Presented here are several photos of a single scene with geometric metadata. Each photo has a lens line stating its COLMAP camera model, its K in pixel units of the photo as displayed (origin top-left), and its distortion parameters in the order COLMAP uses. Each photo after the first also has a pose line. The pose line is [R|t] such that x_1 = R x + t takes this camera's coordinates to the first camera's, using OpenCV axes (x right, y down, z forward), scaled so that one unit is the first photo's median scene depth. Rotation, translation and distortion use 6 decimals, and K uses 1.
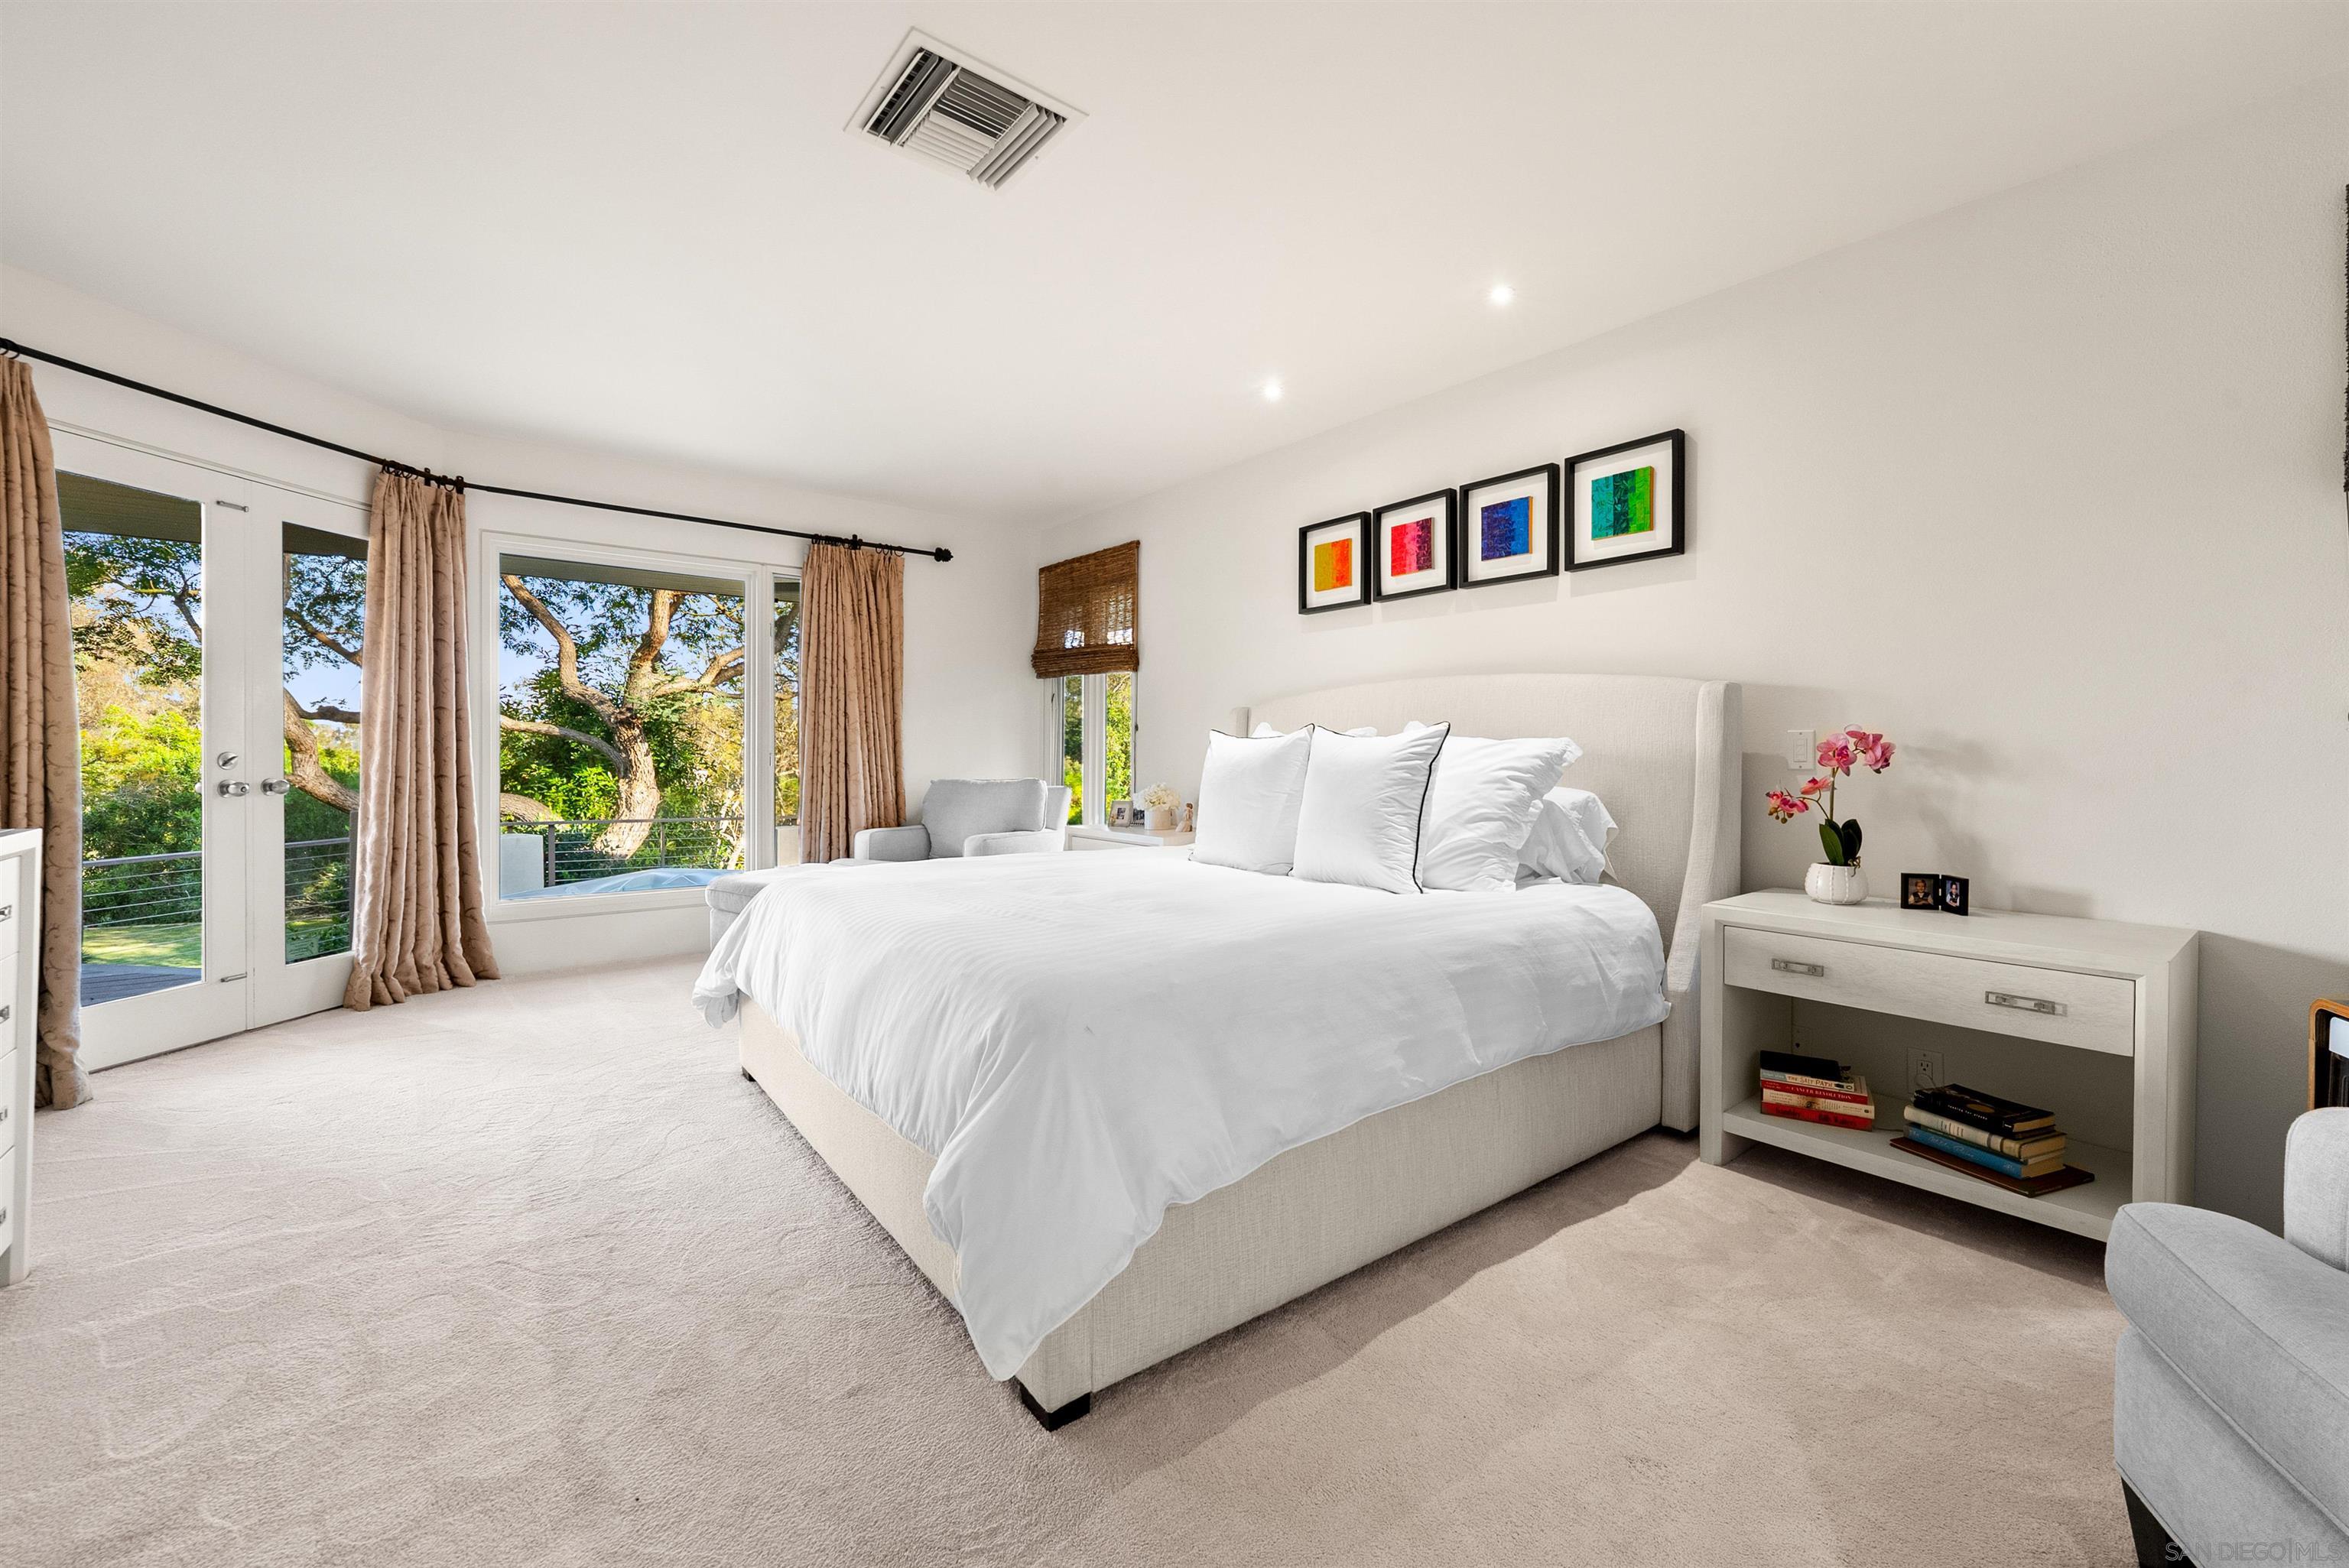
lens RADIAL K [[963.3, 0, 1196.6], [0, 963.3, 775.4], [0, 0, 1]] dist [0.000103, -0.001009]
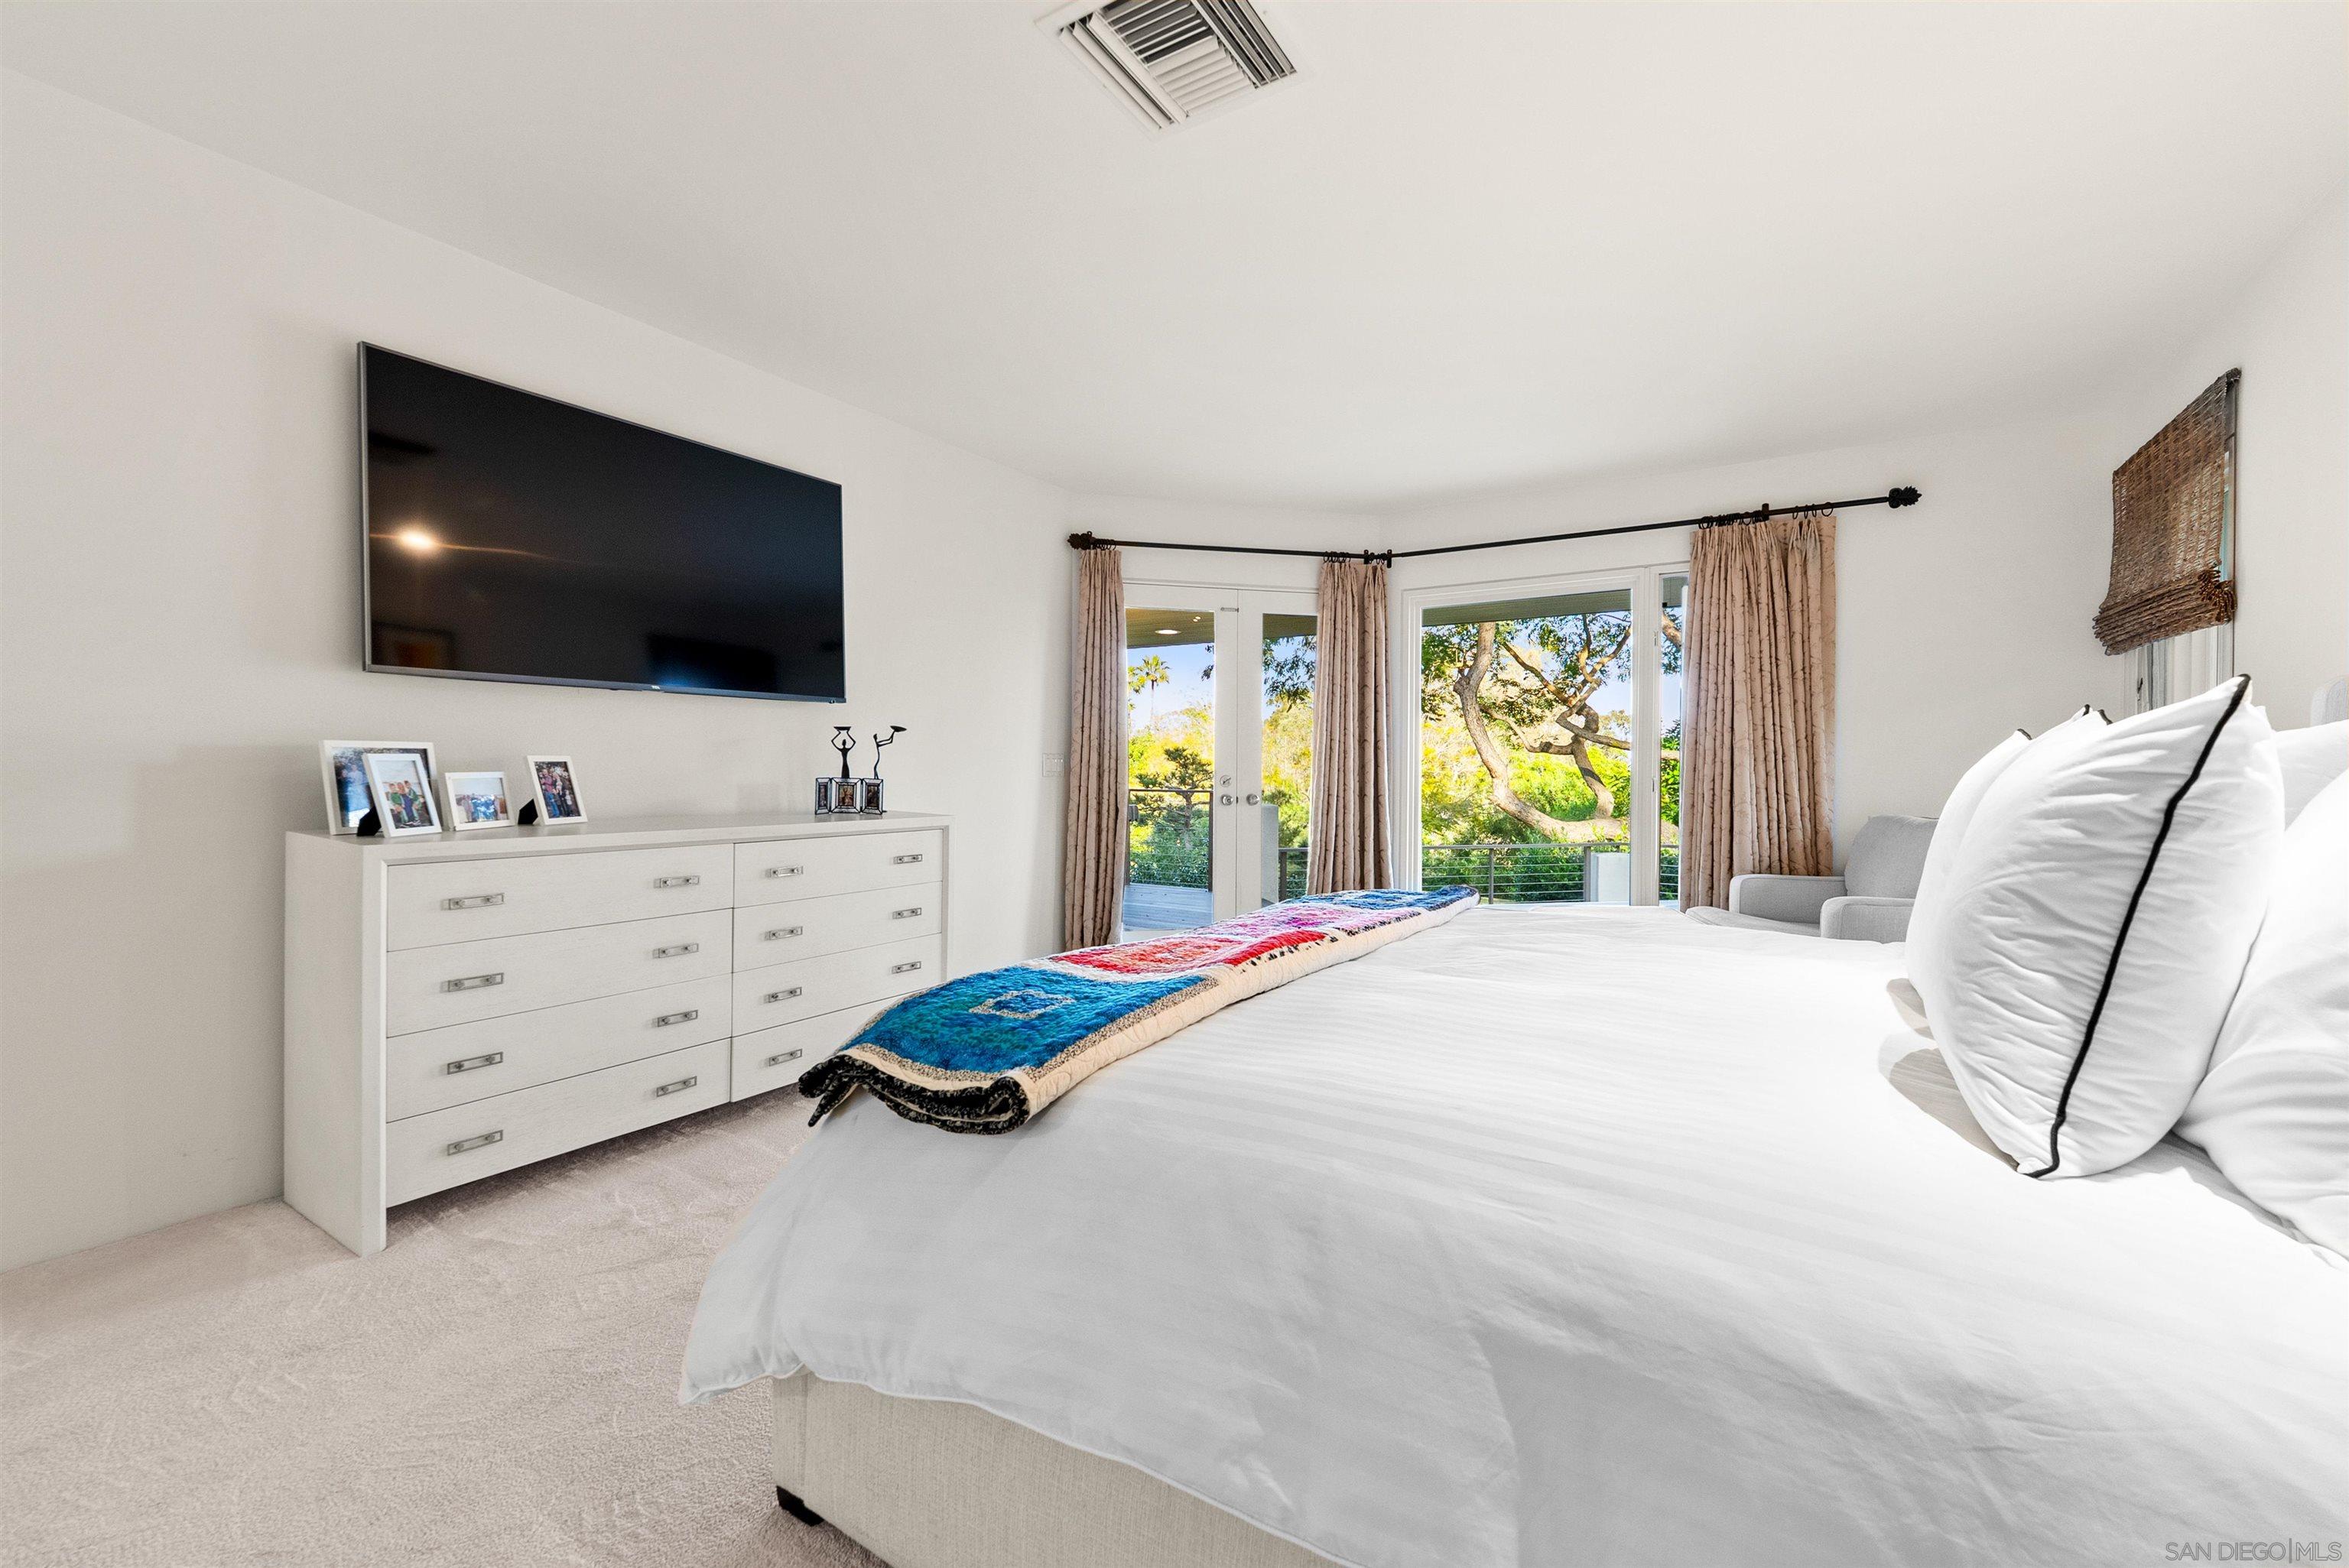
lens RADIAL K [[963.3, 0, 1238.3], [0, 963.3, 785.0], [0, 0, 1]] dist [0.000103, -0.001009]
pose [[0.329577, 0.008132, -0.944094, 0.348443], [-0.025331, 0.999679, -0.000232, -0.007719], [0.943789, 0.023991, 0.329678, 0.447696]]
